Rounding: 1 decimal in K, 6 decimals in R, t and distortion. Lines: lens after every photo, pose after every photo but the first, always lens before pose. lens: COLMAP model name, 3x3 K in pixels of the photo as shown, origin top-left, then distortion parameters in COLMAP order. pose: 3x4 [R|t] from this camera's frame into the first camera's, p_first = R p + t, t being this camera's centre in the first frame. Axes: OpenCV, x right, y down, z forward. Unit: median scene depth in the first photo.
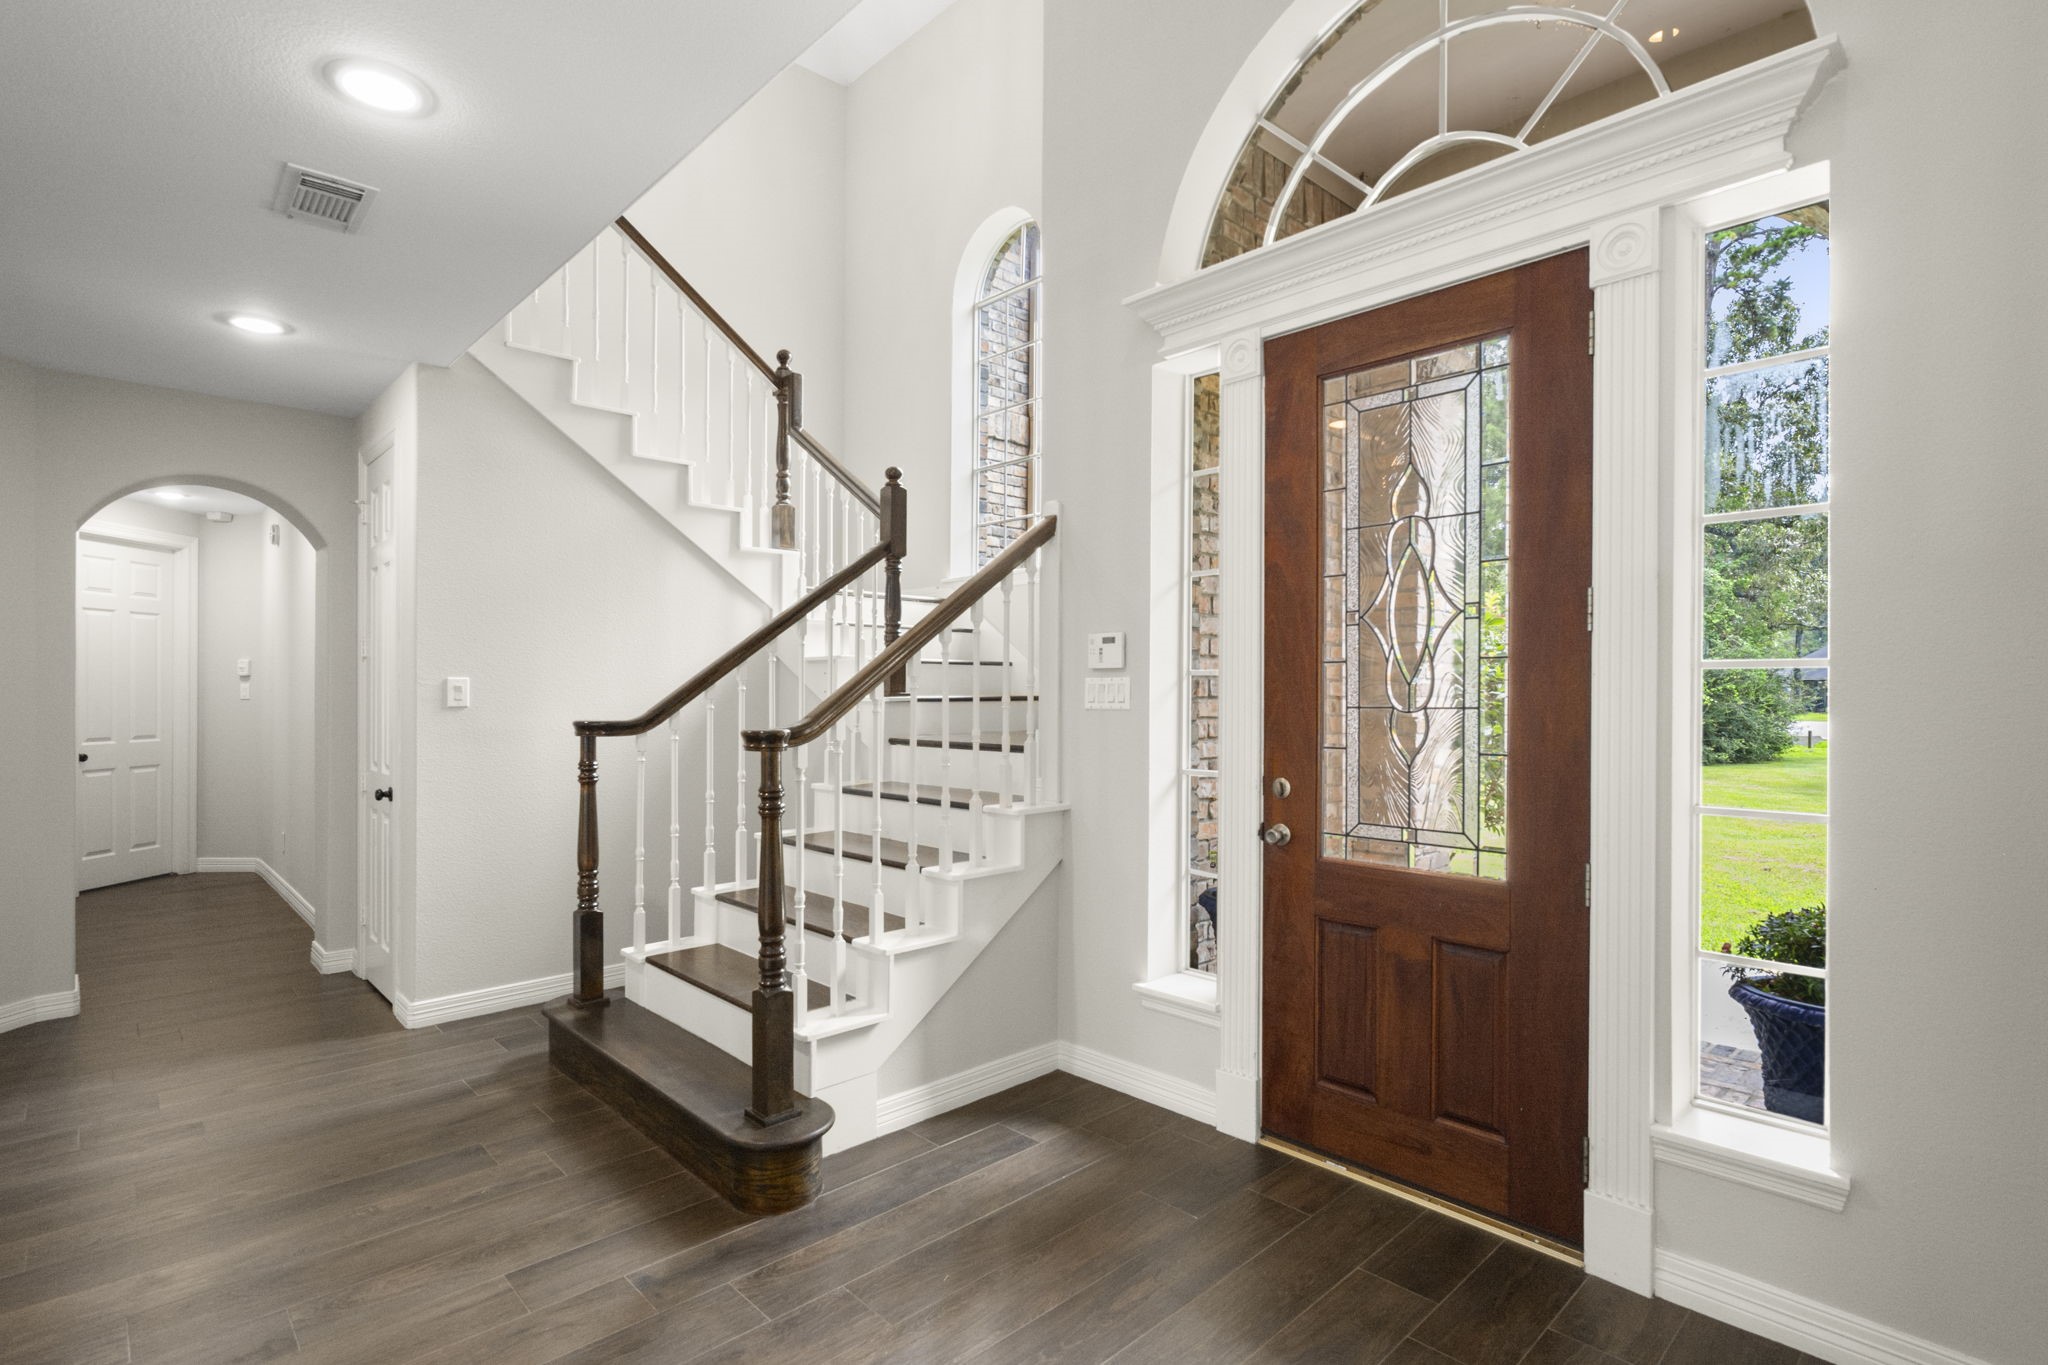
lens RADIAL K [[985.5, 0, 1032.7], [0, 985.5, 692.6], [0, 0, 1]] dist [-0.000701, -0.000200]
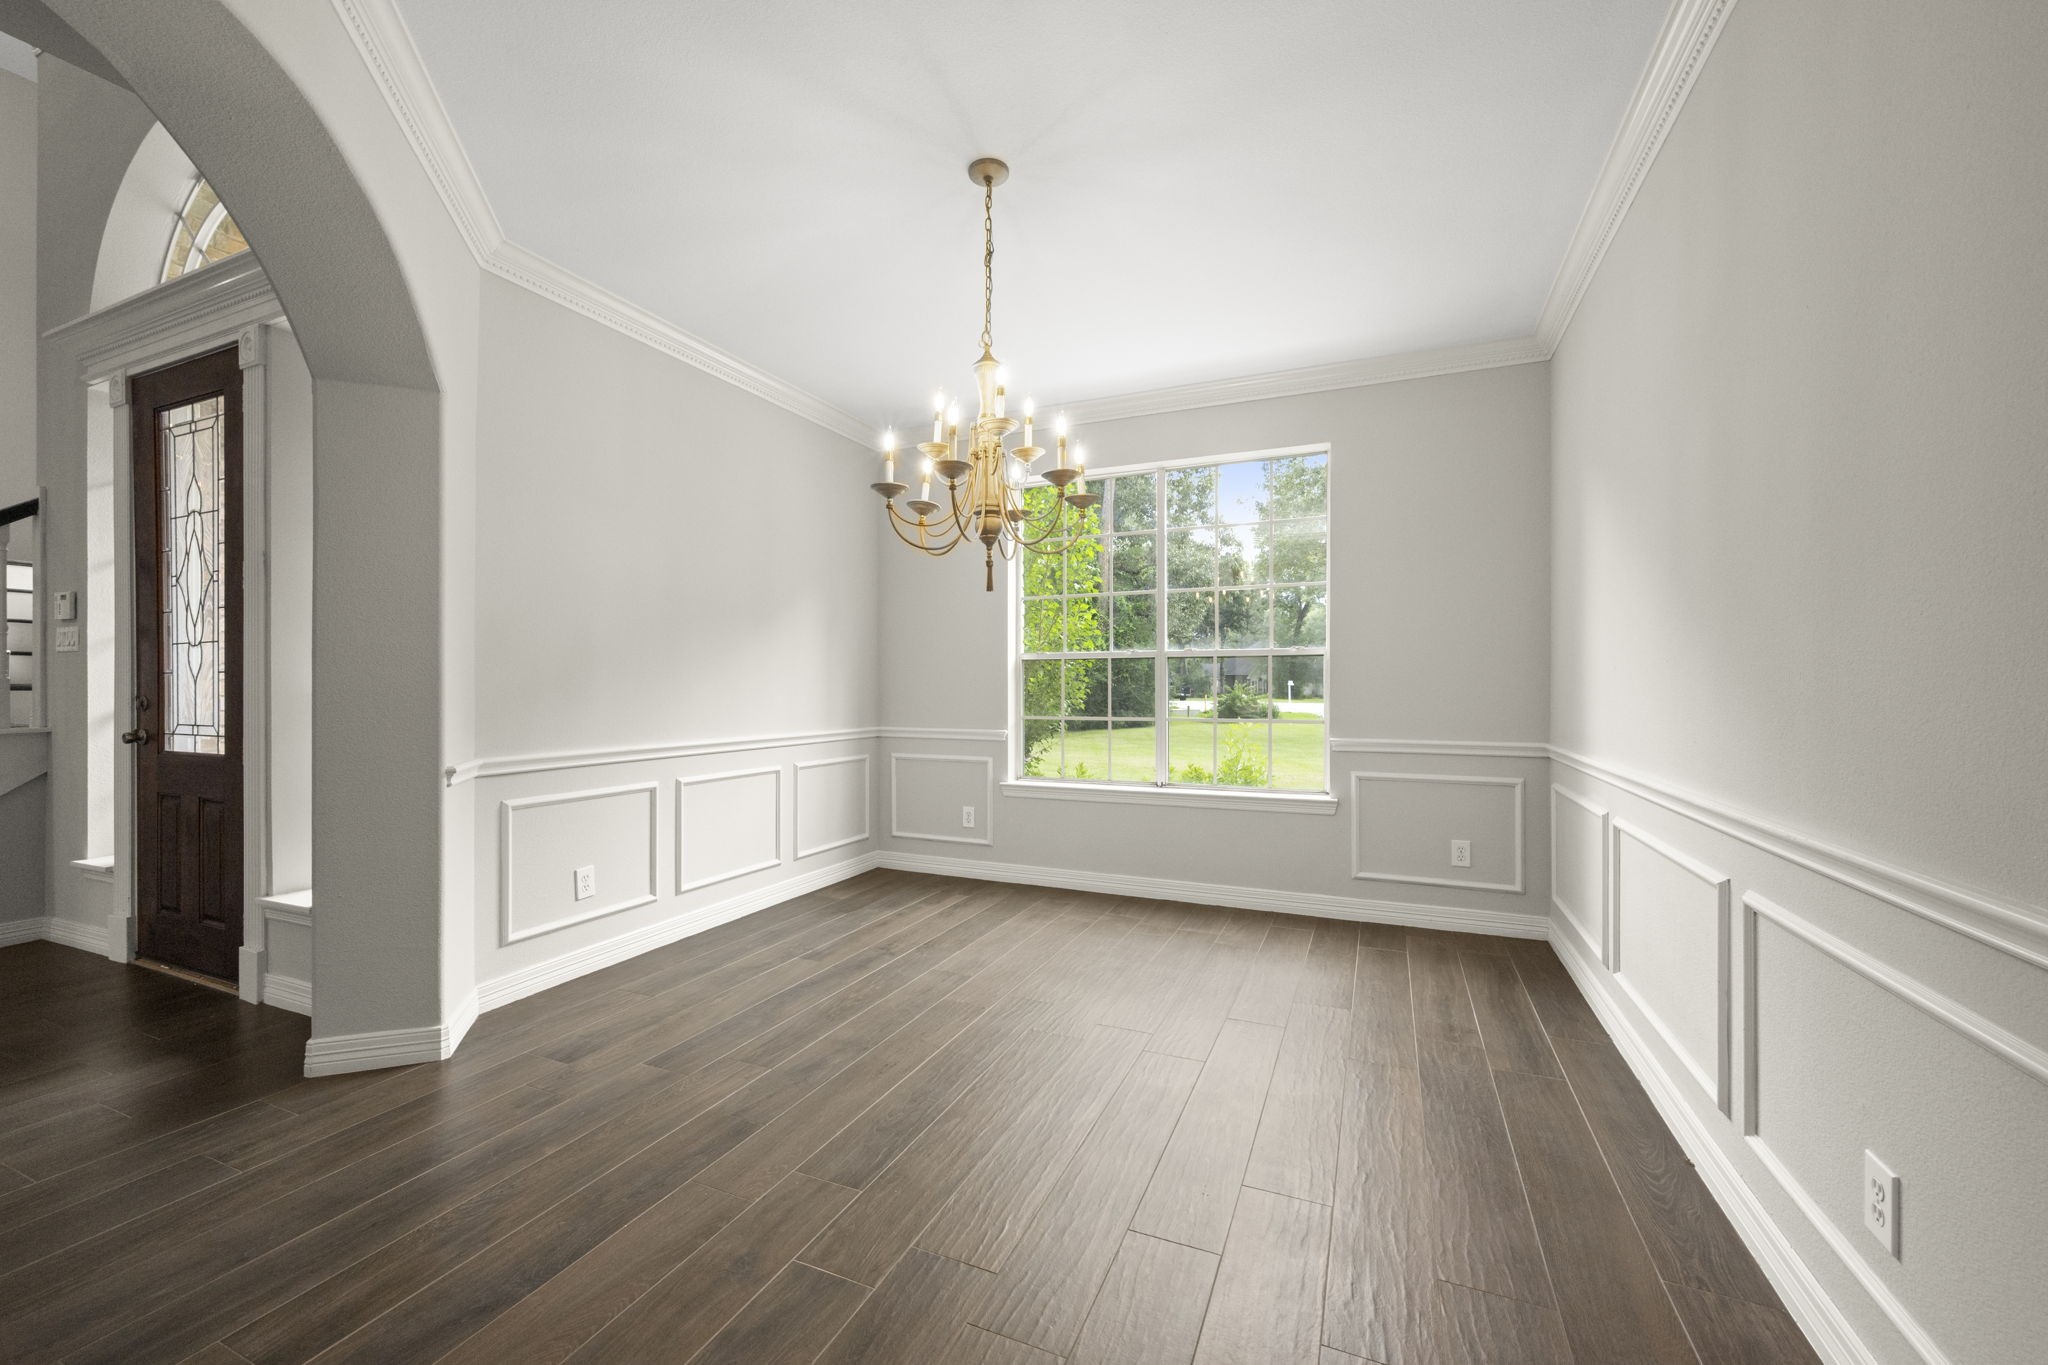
lens RADIAL K [[808.0, 0, 1024.0], [0, 808.0, 685.6], [0, 0, 1]] dist [-0.000127, 0.000007]
pose [[0.926665, -0.000349, 0.375887, 0.989763], [0.000271, 1.000000, 0.000261, 0.073598], [-0.375887, -0.000140, 0.926665, -0.525655]]
